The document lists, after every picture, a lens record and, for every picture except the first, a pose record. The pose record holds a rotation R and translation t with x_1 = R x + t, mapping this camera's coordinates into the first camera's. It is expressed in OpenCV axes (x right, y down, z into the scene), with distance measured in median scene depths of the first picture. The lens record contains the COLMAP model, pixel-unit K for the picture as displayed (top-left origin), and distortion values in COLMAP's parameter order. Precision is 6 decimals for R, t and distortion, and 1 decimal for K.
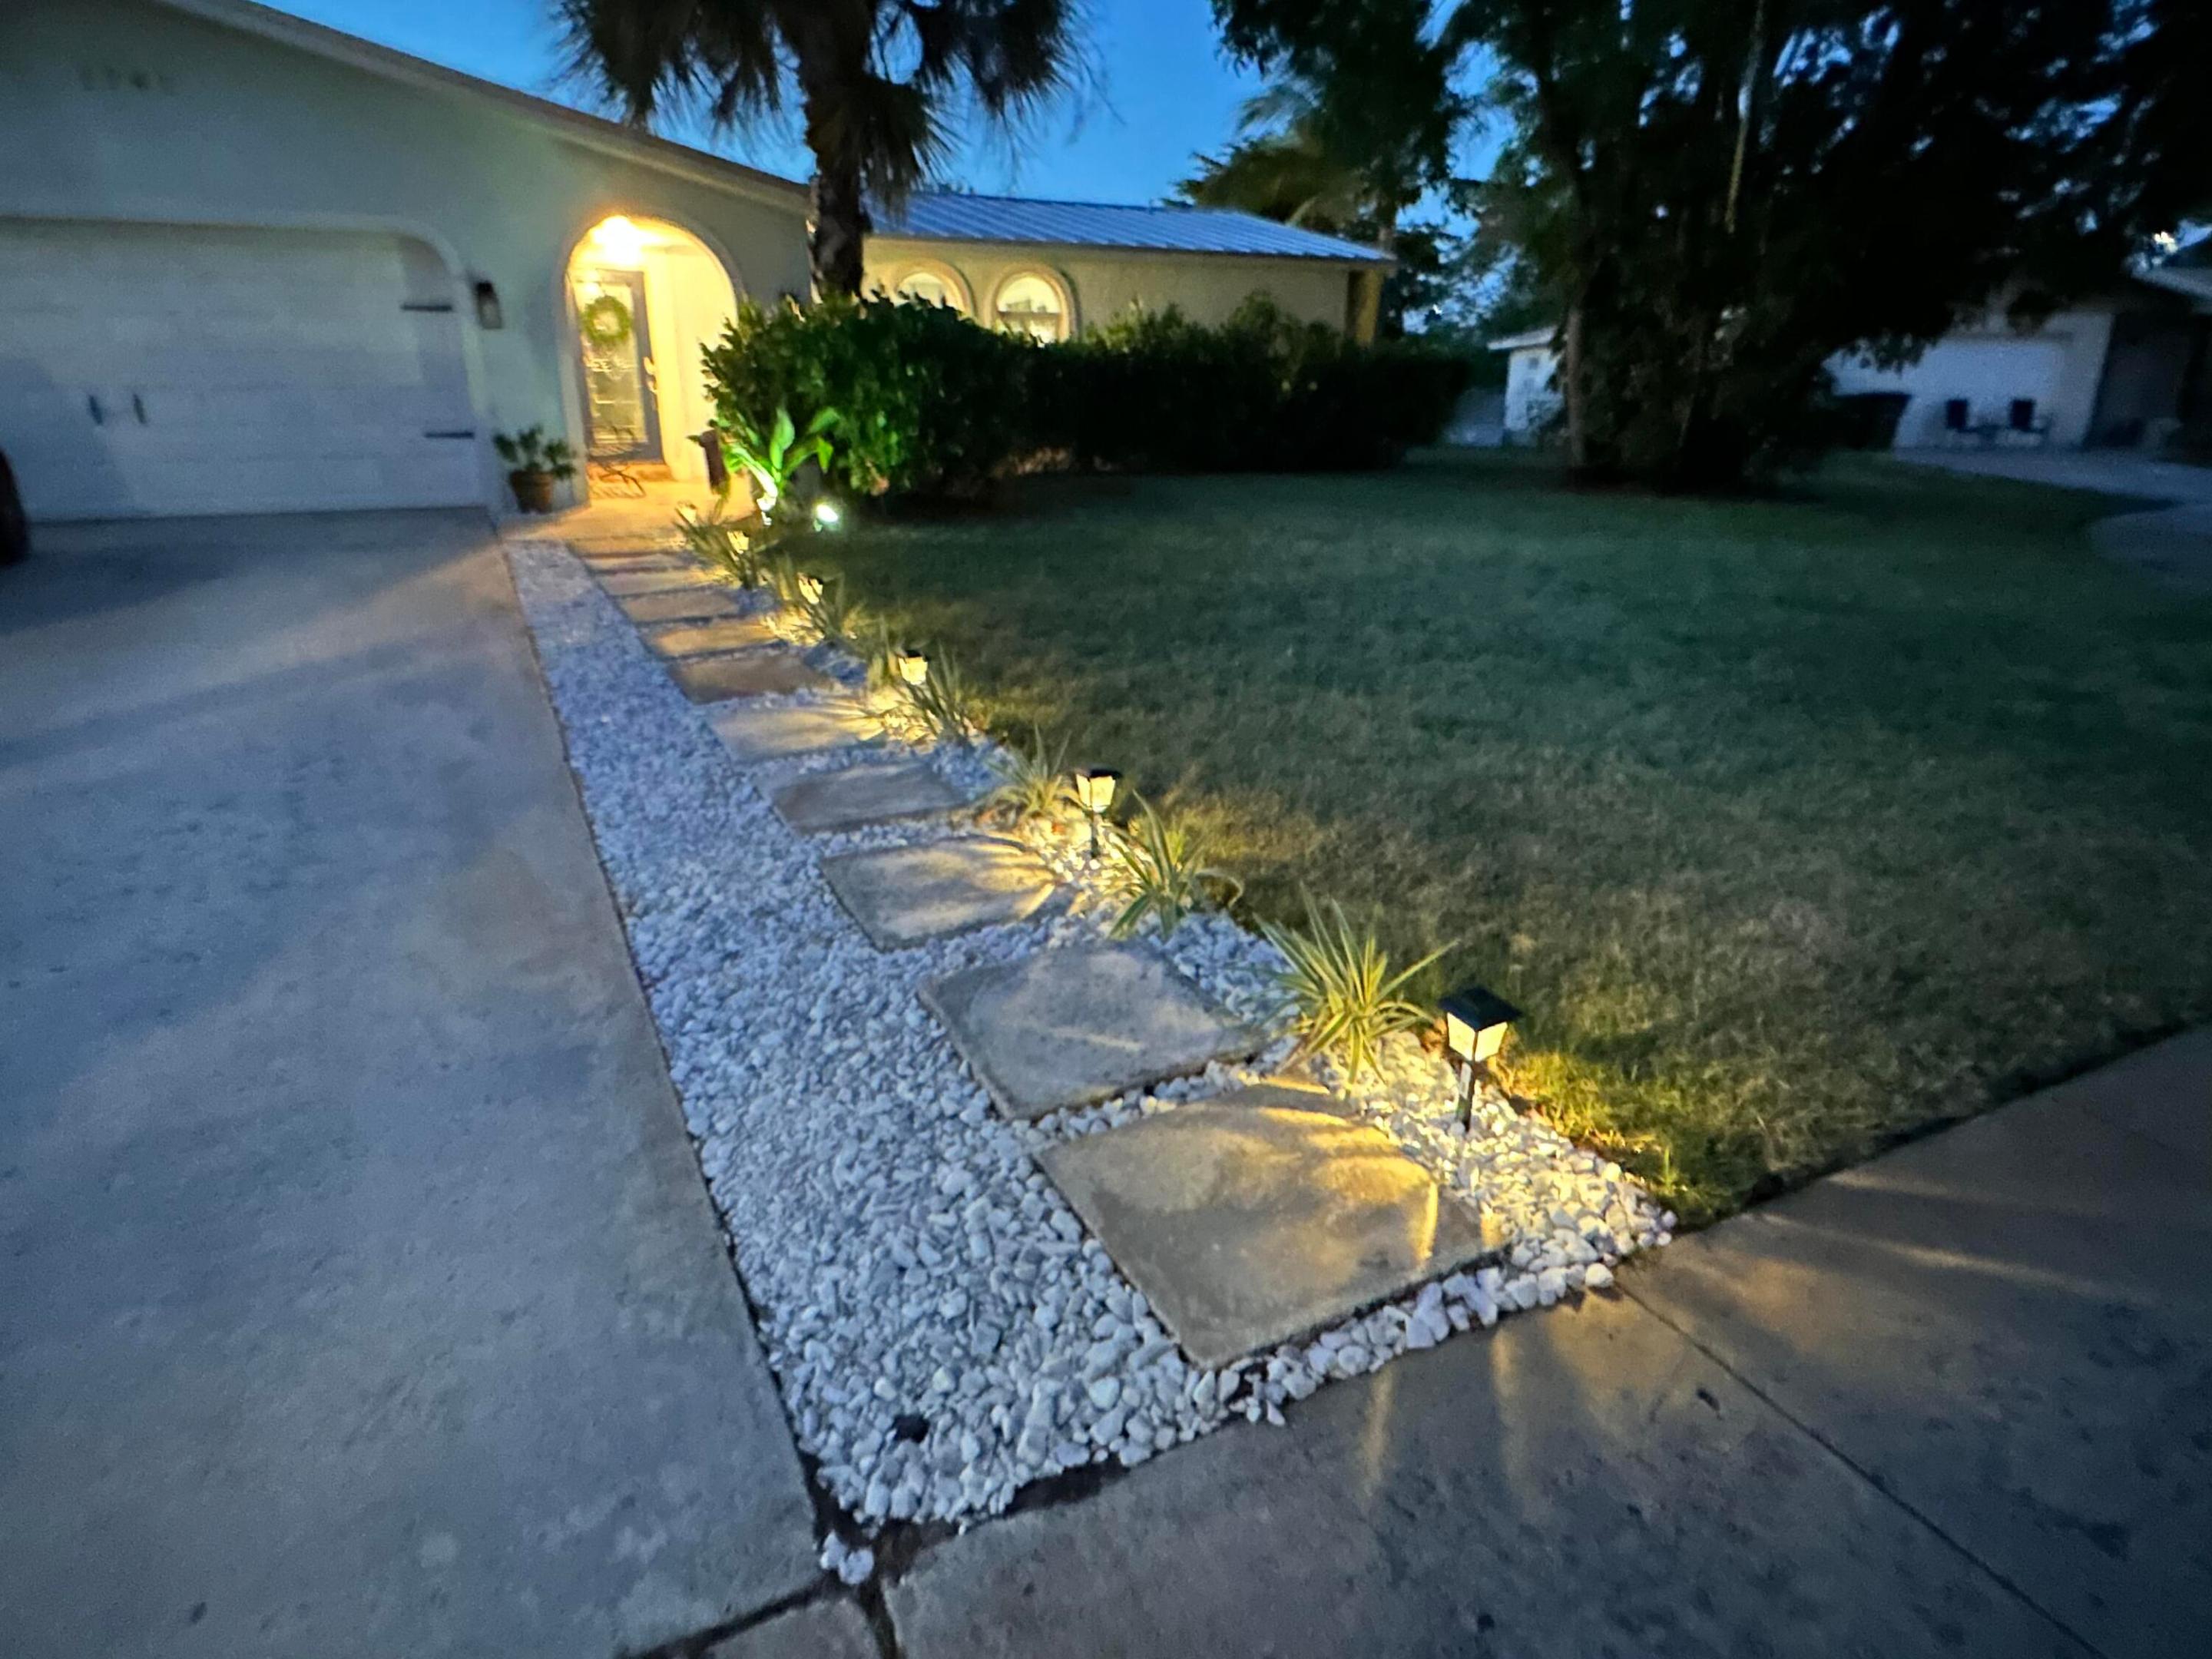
lens RADIAL K [[1250.3, 0, 1106.0], [0, 1250.3, 829.5], [0, 0, 1]] dist [-0.005303, 0.003983]
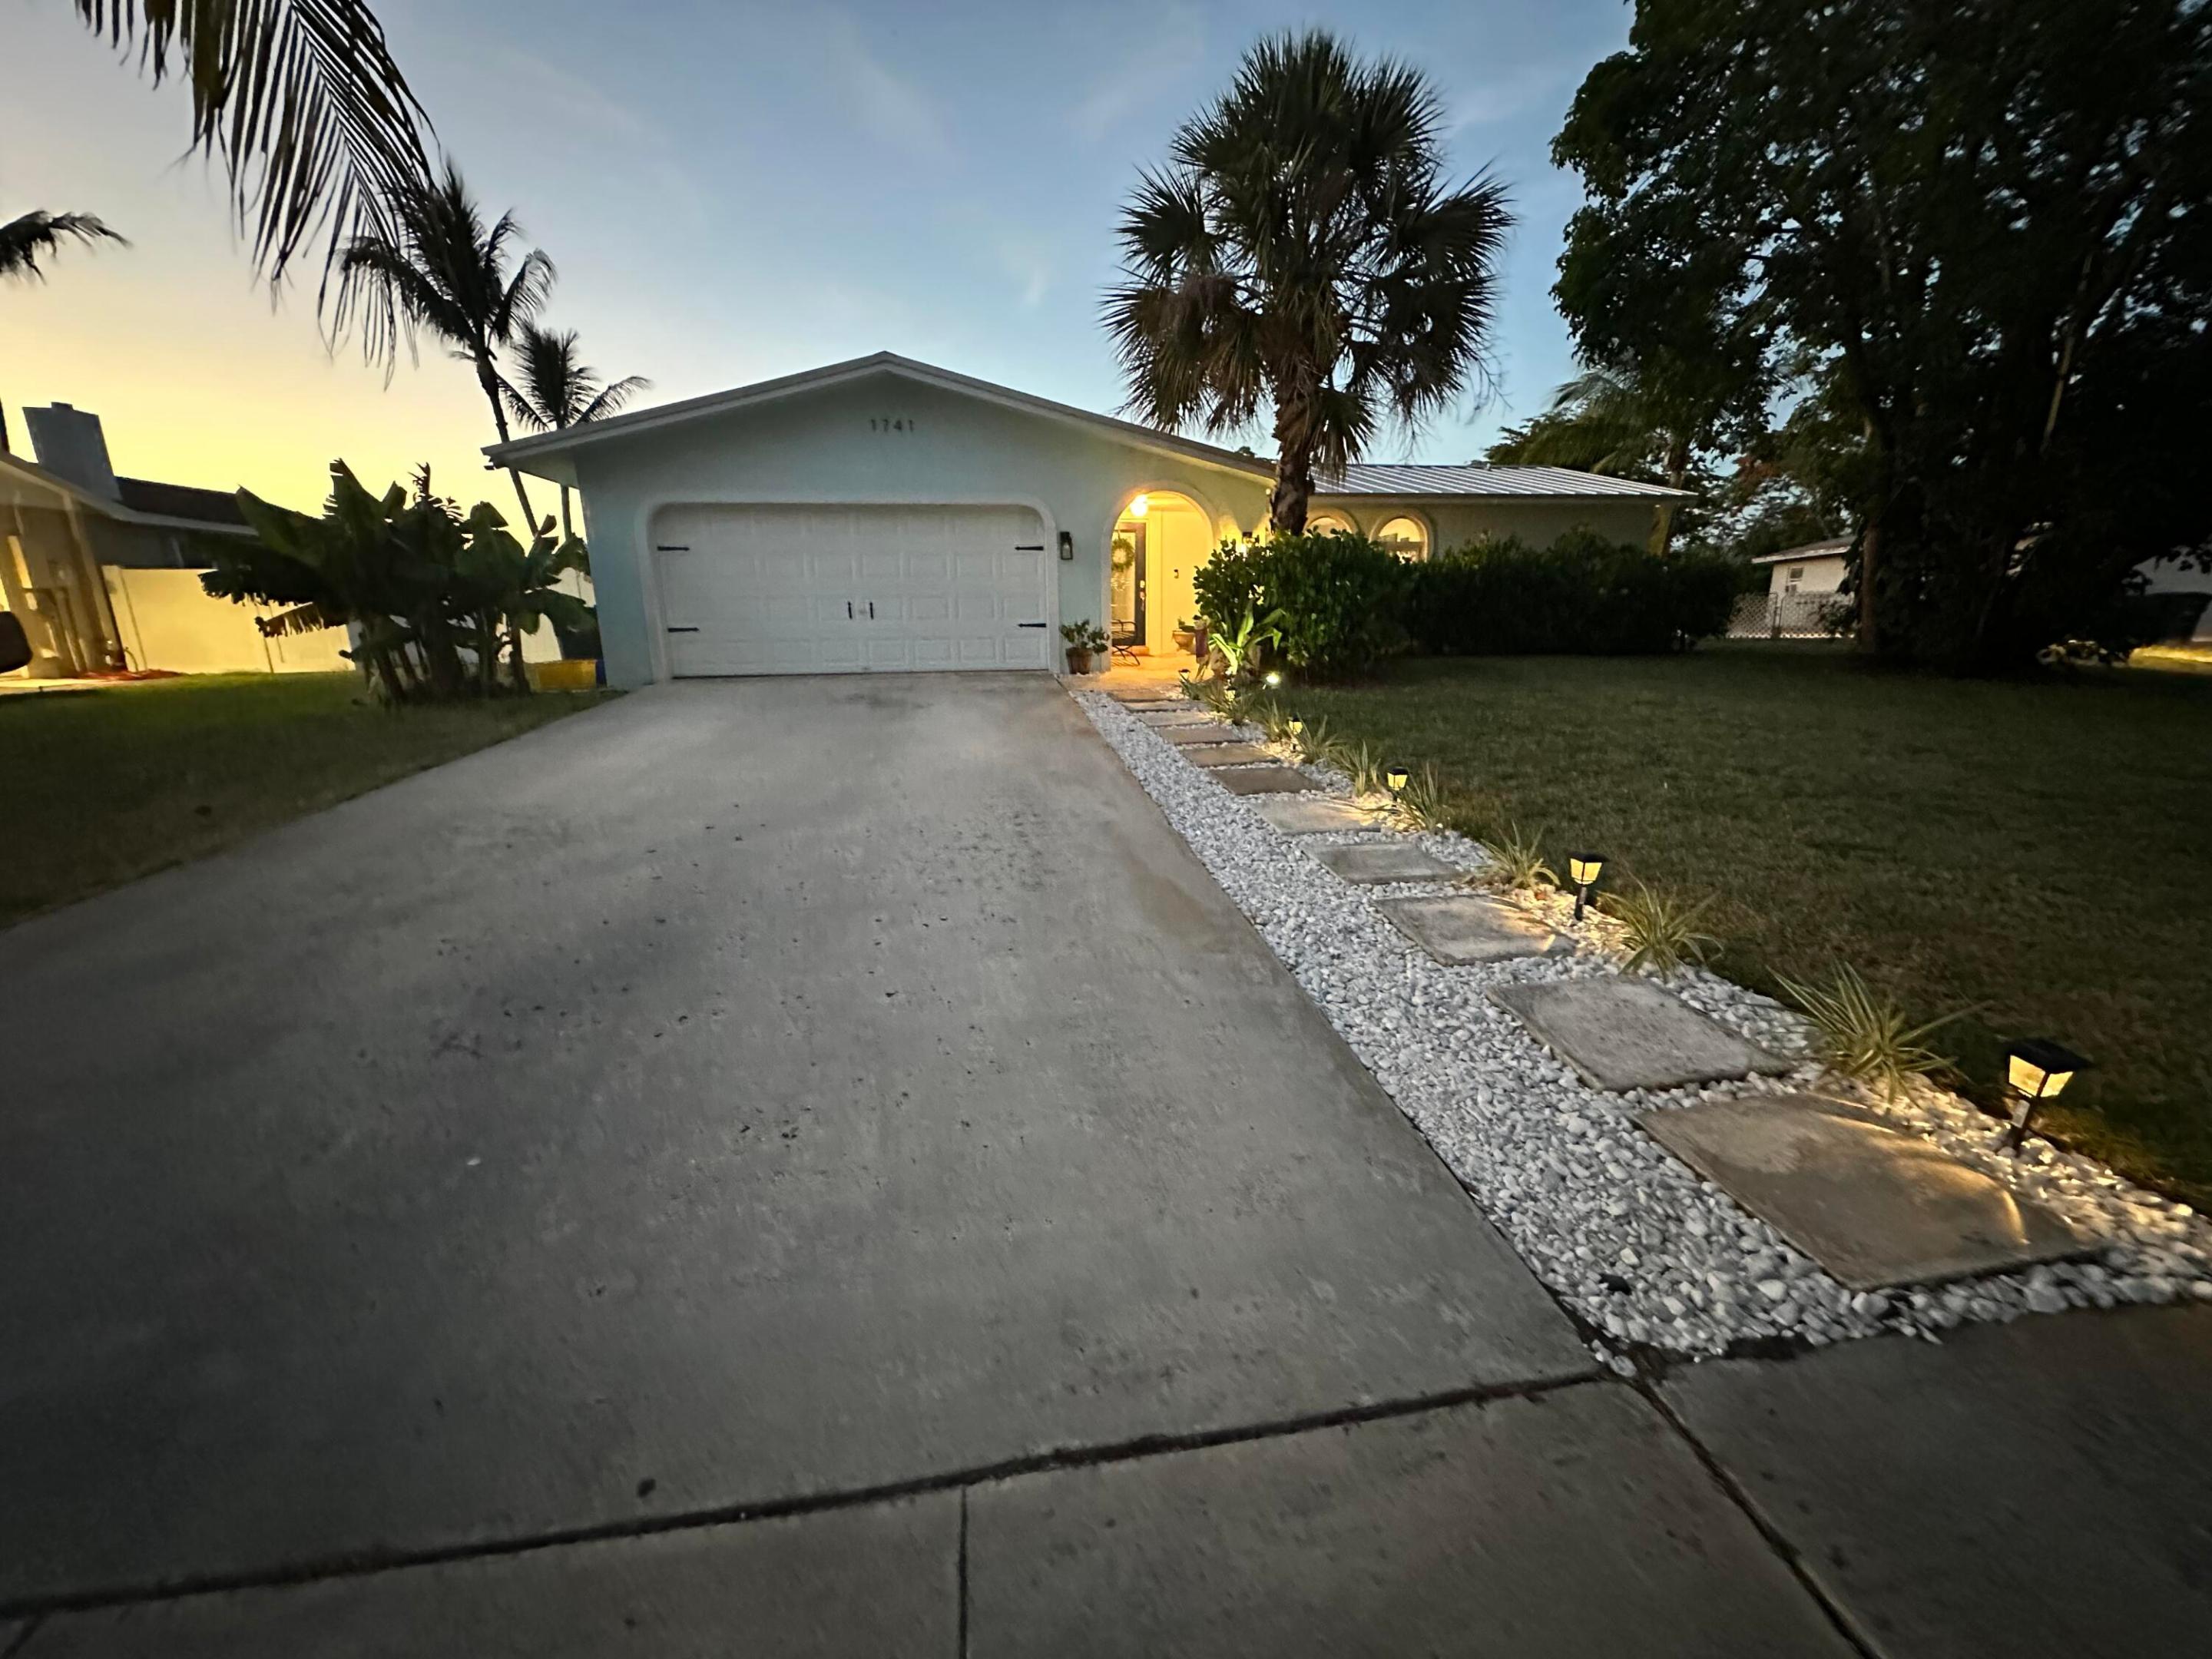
lens RADIAL K [[888.4, 0, 1126.0], [0, 888.4, 826.3], [0, 0, 1]] dist [-0.002166, -0.000153]
pose [[0.950370, 0.069788, -0.303194, -0.210011], [-0.095998, 0.992745, -0.072400, 0.043217], [0.295941, 0.097913, 0.950175, -0.091913]]
